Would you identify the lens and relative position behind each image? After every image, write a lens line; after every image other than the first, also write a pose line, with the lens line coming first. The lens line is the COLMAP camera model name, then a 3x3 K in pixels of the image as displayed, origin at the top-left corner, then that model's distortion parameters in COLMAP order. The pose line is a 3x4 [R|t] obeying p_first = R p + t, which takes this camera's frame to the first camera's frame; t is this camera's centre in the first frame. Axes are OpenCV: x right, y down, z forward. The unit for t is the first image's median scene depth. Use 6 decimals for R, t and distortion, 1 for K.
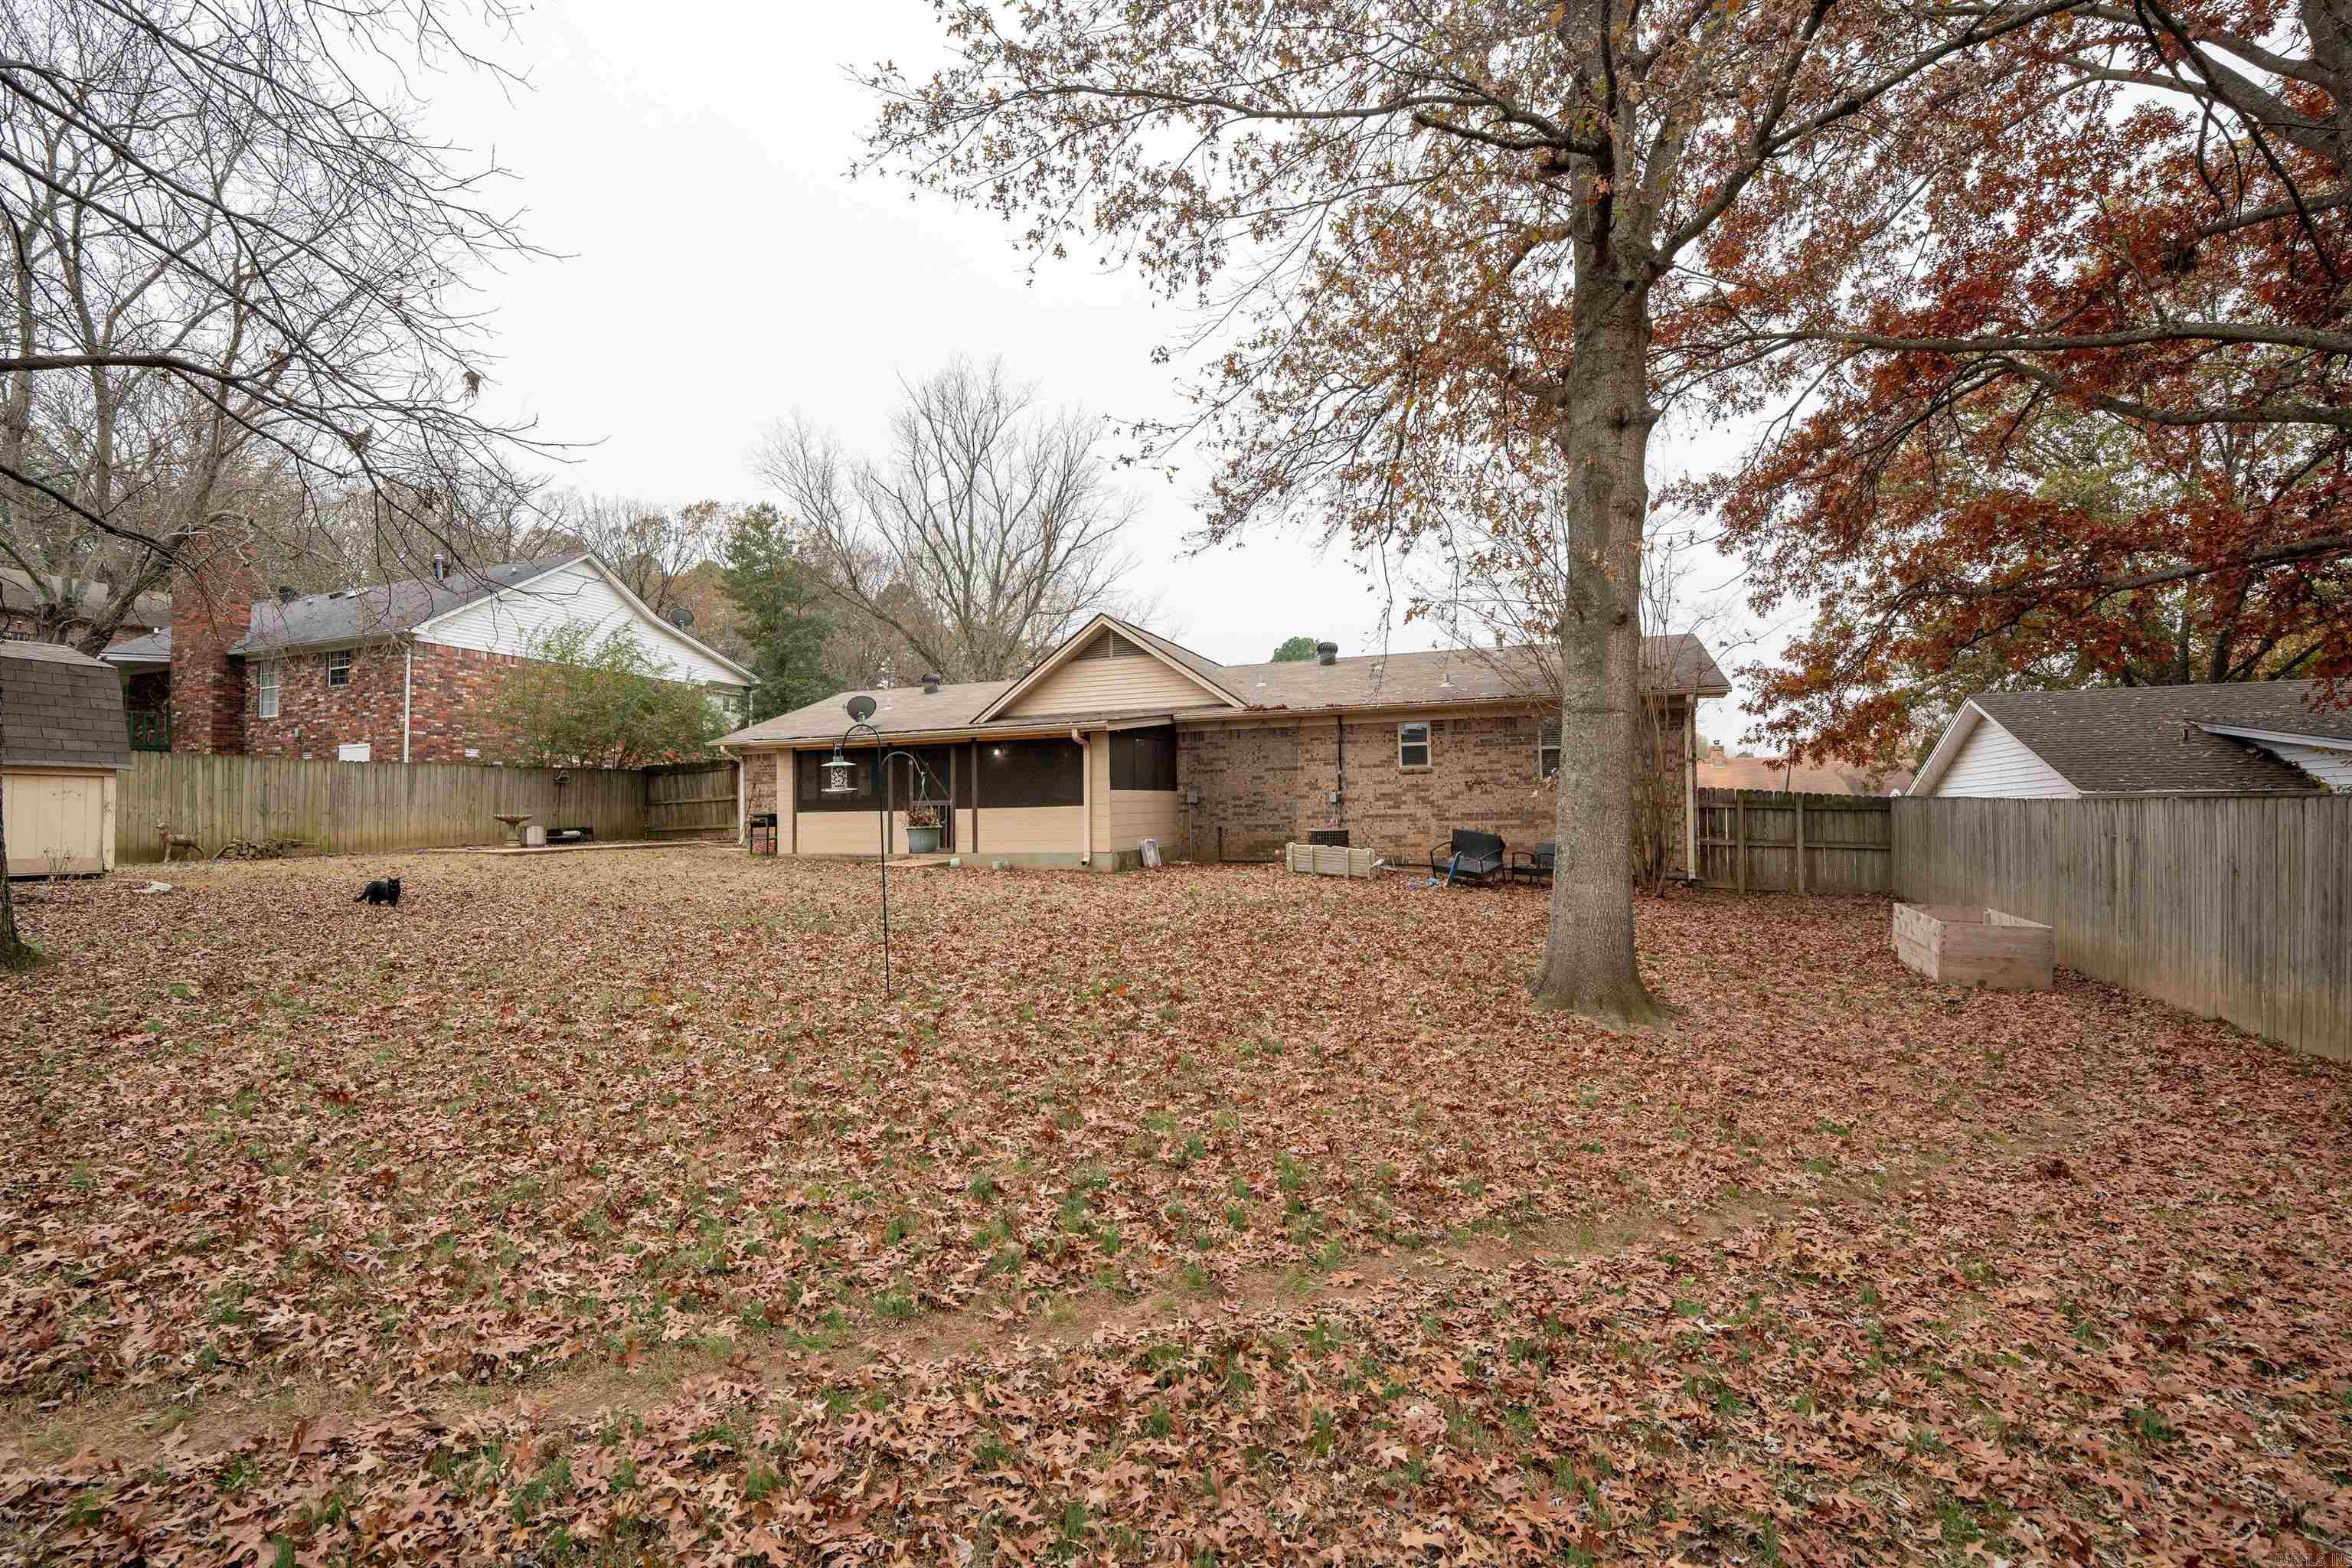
lens RADIAL K [[1024.1, 0, 1176.0], [0, 1024.1, 784.0], [0, 0, 1]] dist [-0.060105, 0.018088]
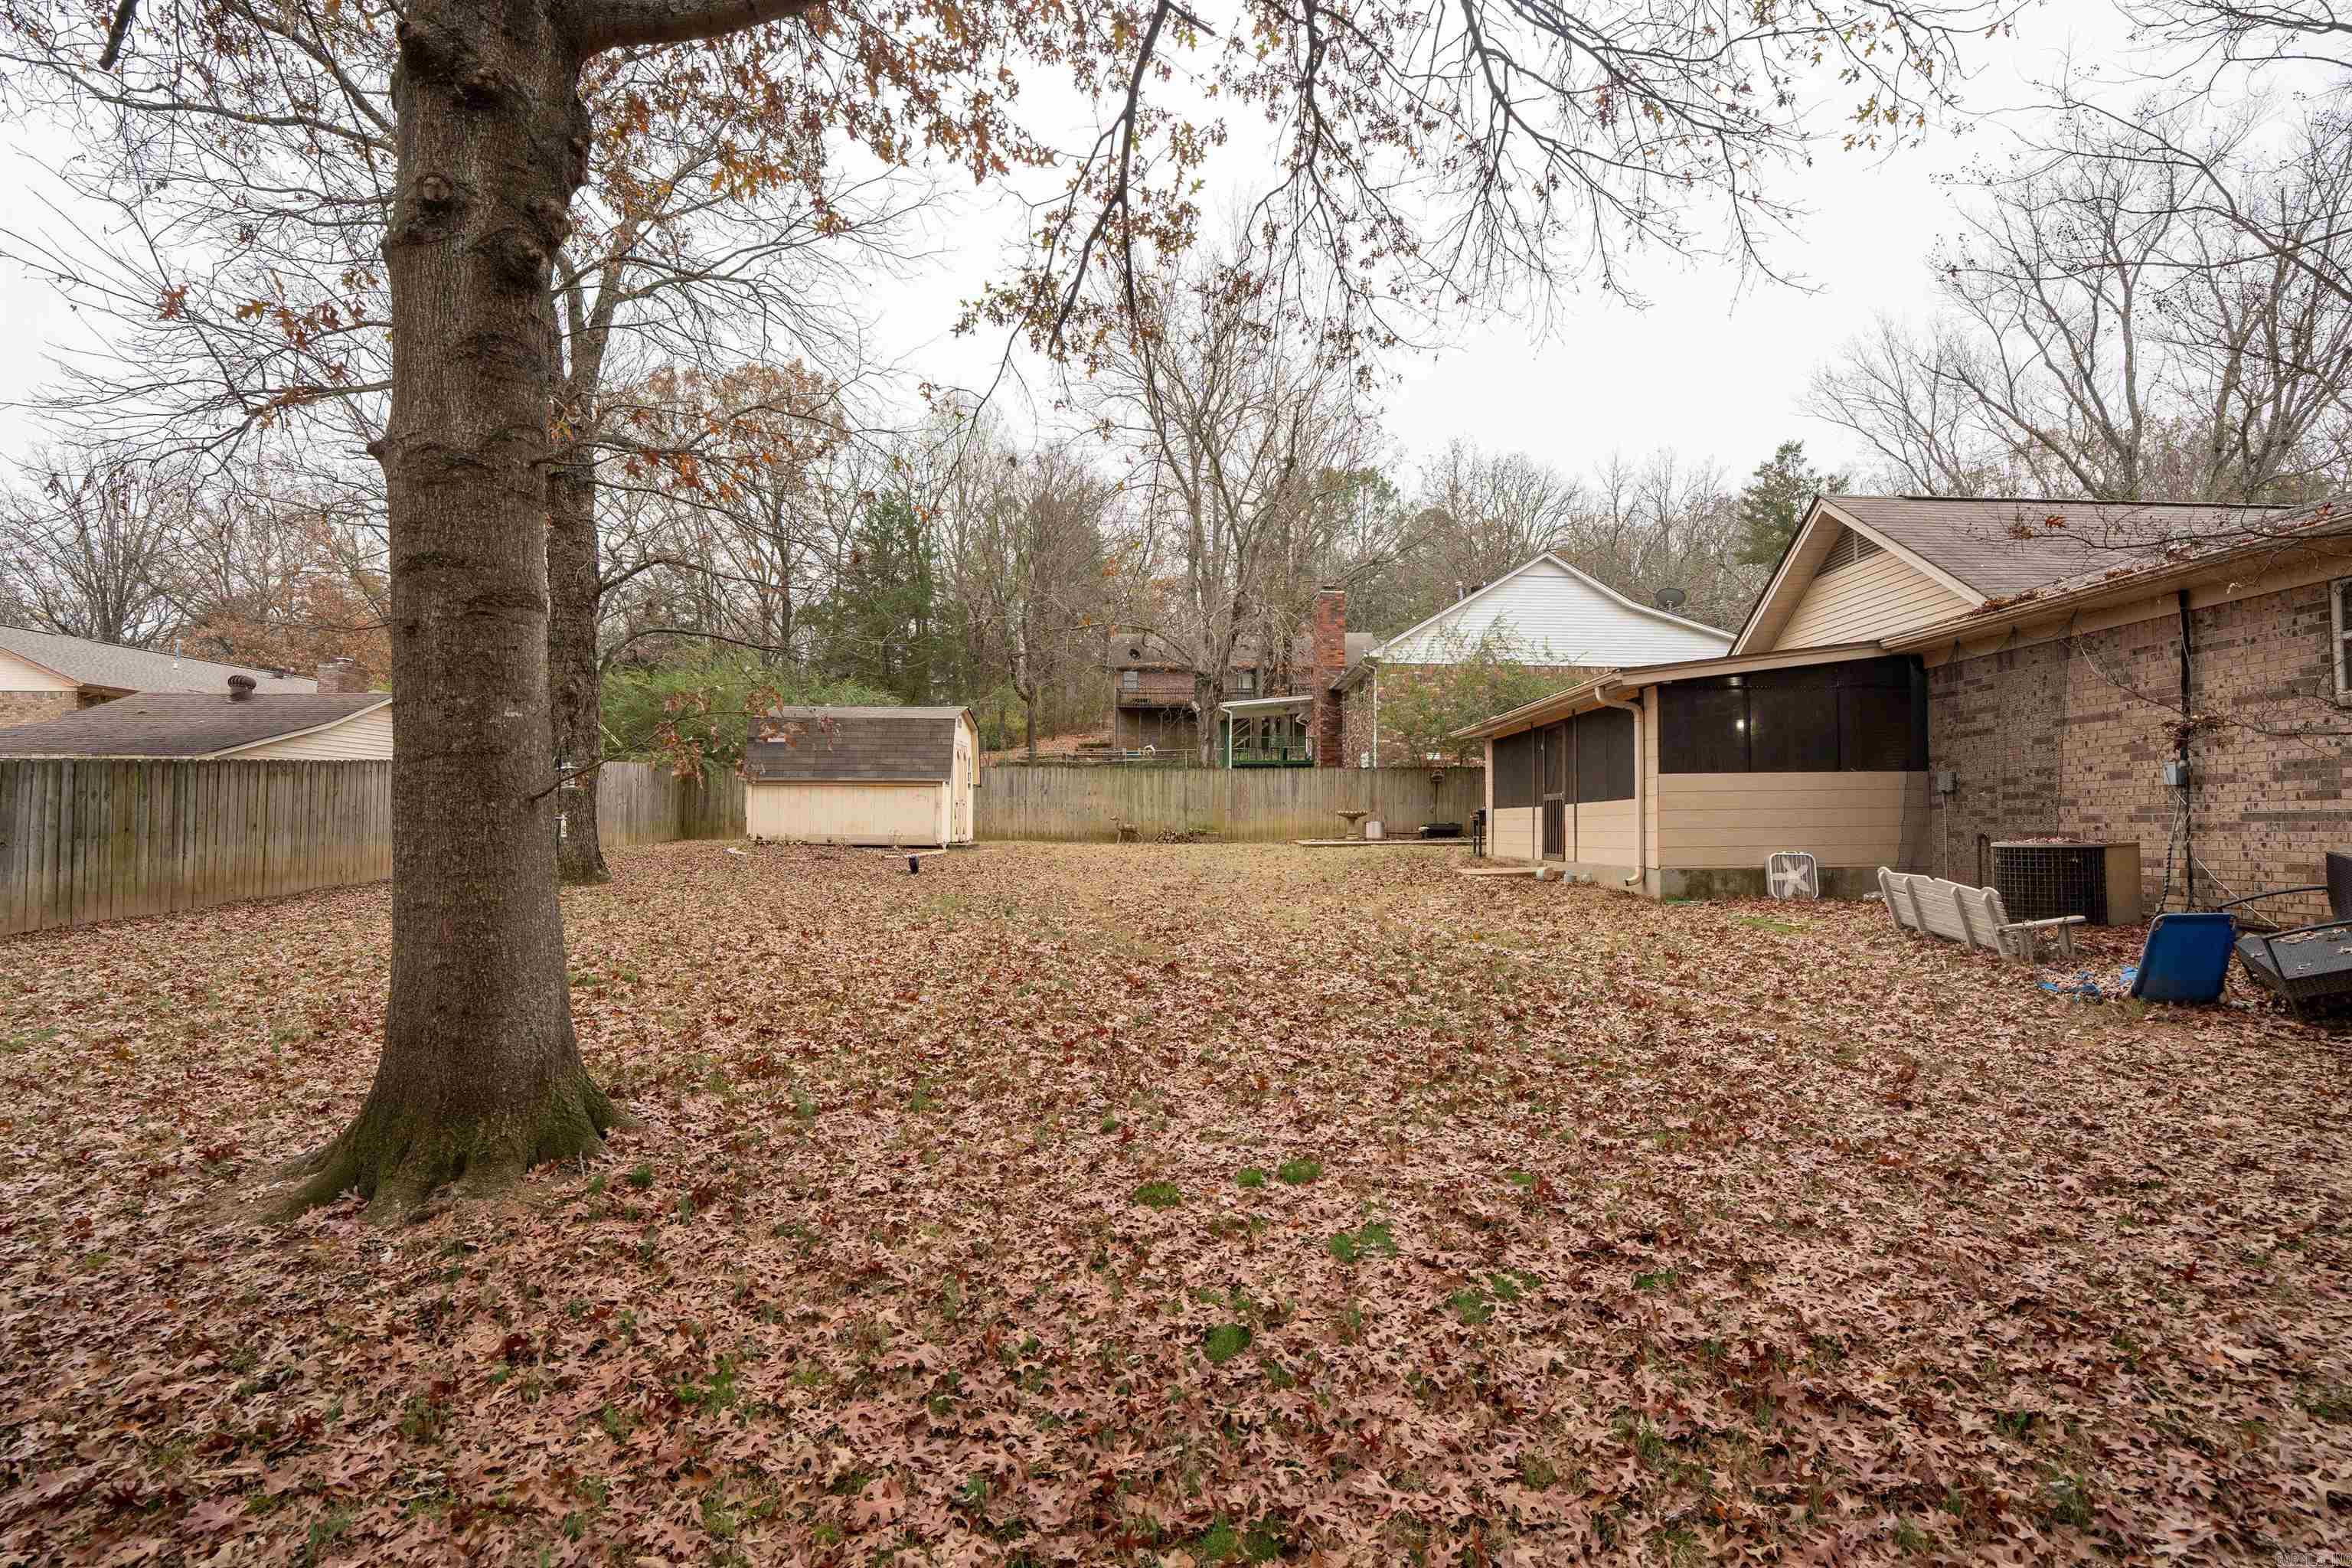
lens RADIAL K [[1078.6, 0, 1173.4], [0, 1078.6, 819.3], [0, 0, 1]] dist [-0.064639, 0.017057]
pose [[0.341465, 0.009143, -0.939850, 0.438465], [0.024998, 0.999511, 0.018806, 0.013161], [0.939562, -0.029916, 0.341069, 0.441639]]
